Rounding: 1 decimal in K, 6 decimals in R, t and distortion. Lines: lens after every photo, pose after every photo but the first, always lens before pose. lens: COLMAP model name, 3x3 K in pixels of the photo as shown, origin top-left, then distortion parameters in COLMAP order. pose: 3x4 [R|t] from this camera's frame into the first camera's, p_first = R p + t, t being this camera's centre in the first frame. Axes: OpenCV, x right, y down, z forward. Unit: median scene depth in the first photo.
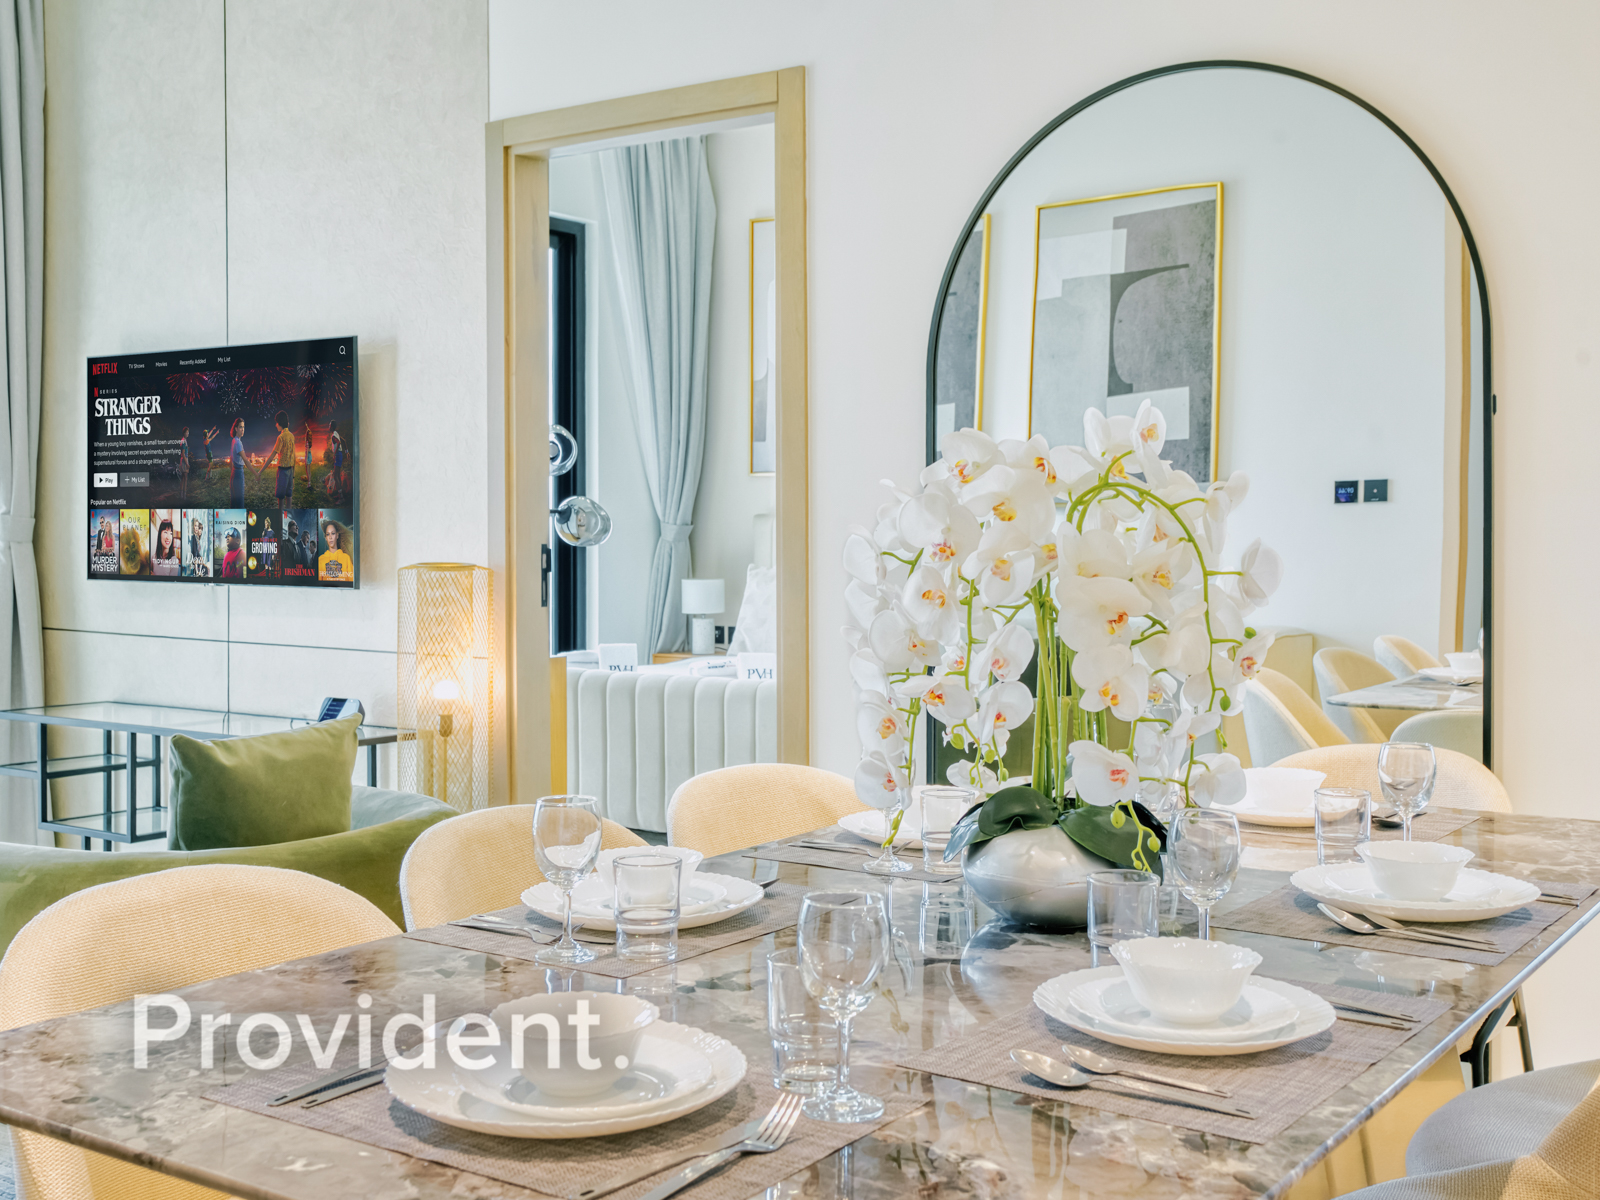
lens RADIAL K [[1709.9, 0, 800.0], [0, 1709.9, 600.0], [0, 0, 1]] dist [-0.001665, 0.018440]
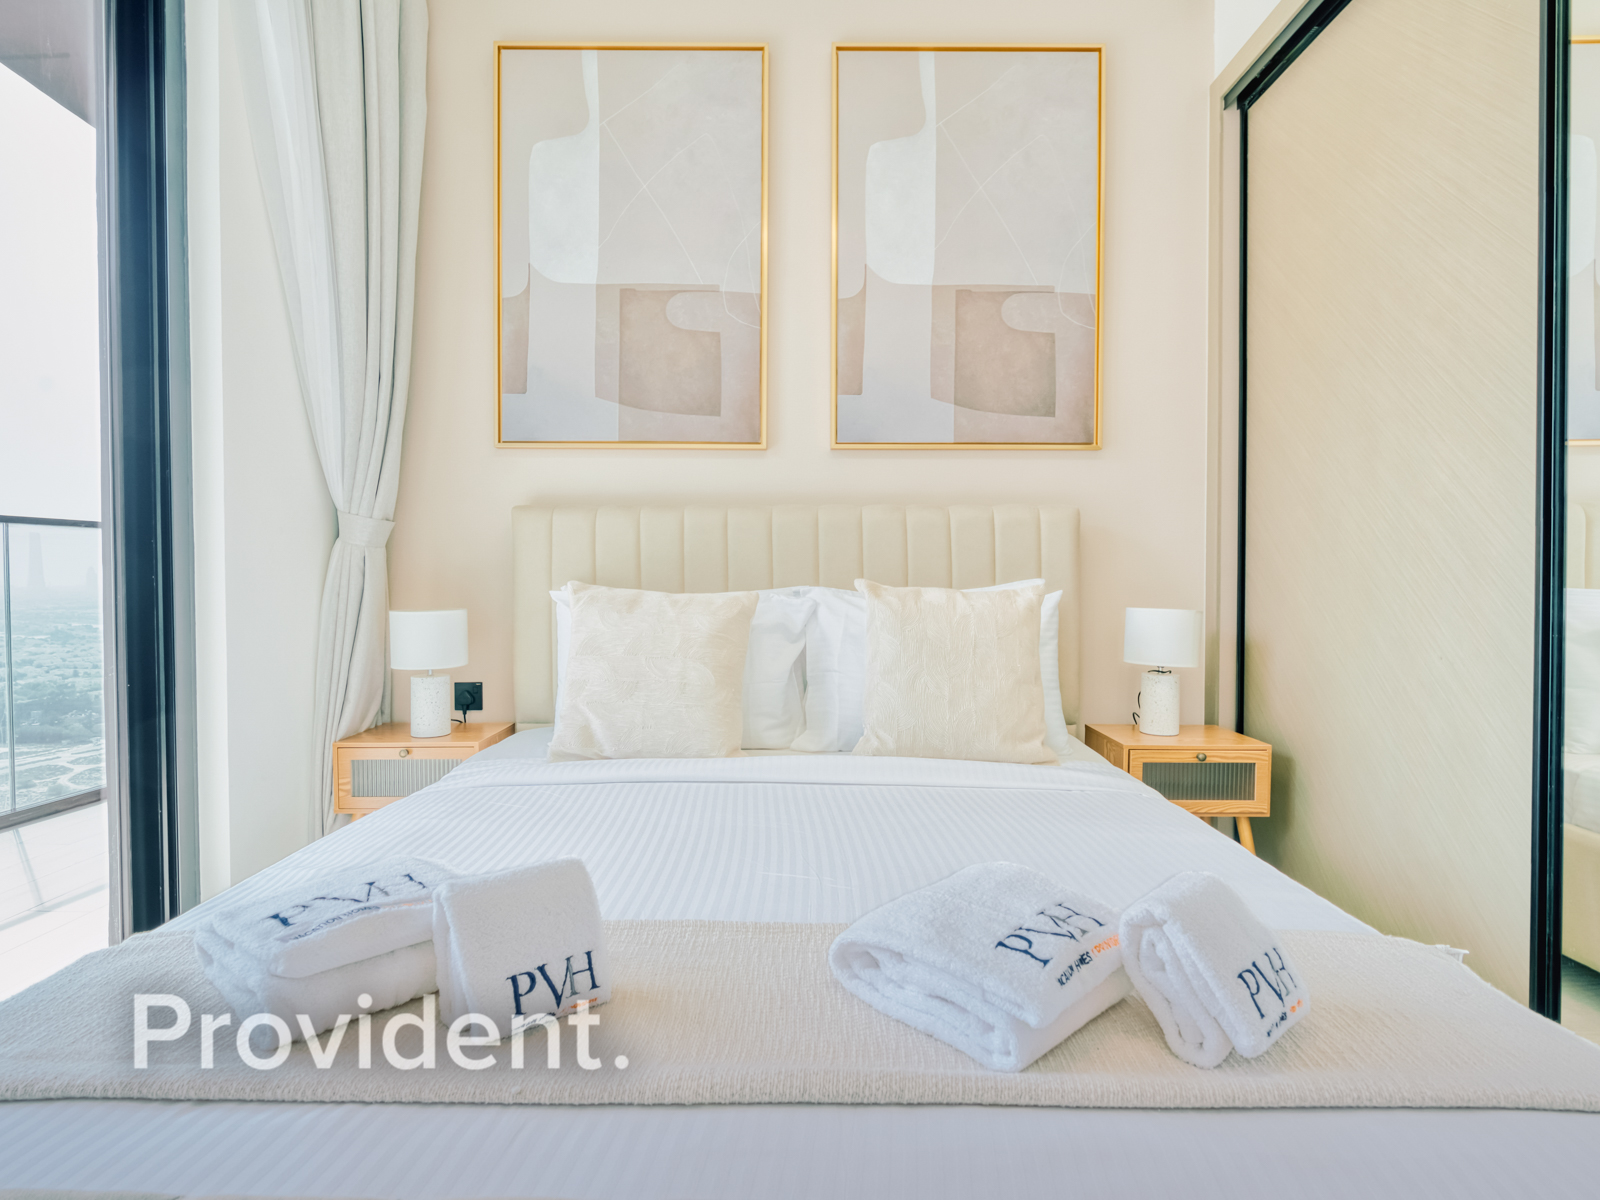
lens RADIAL K [[830.5, 0, 800.0], [0, 830.5, 600.0], [0, 0, 1]] dist [-0.012039, -0.000756]
pose [[0.827177, -0.025503, 0.561362, -0.111683], [0.025214, 0.999648, 0.008262, -0.014851], [-0.561376, 0.007320, 0.827529, 0.683681]]
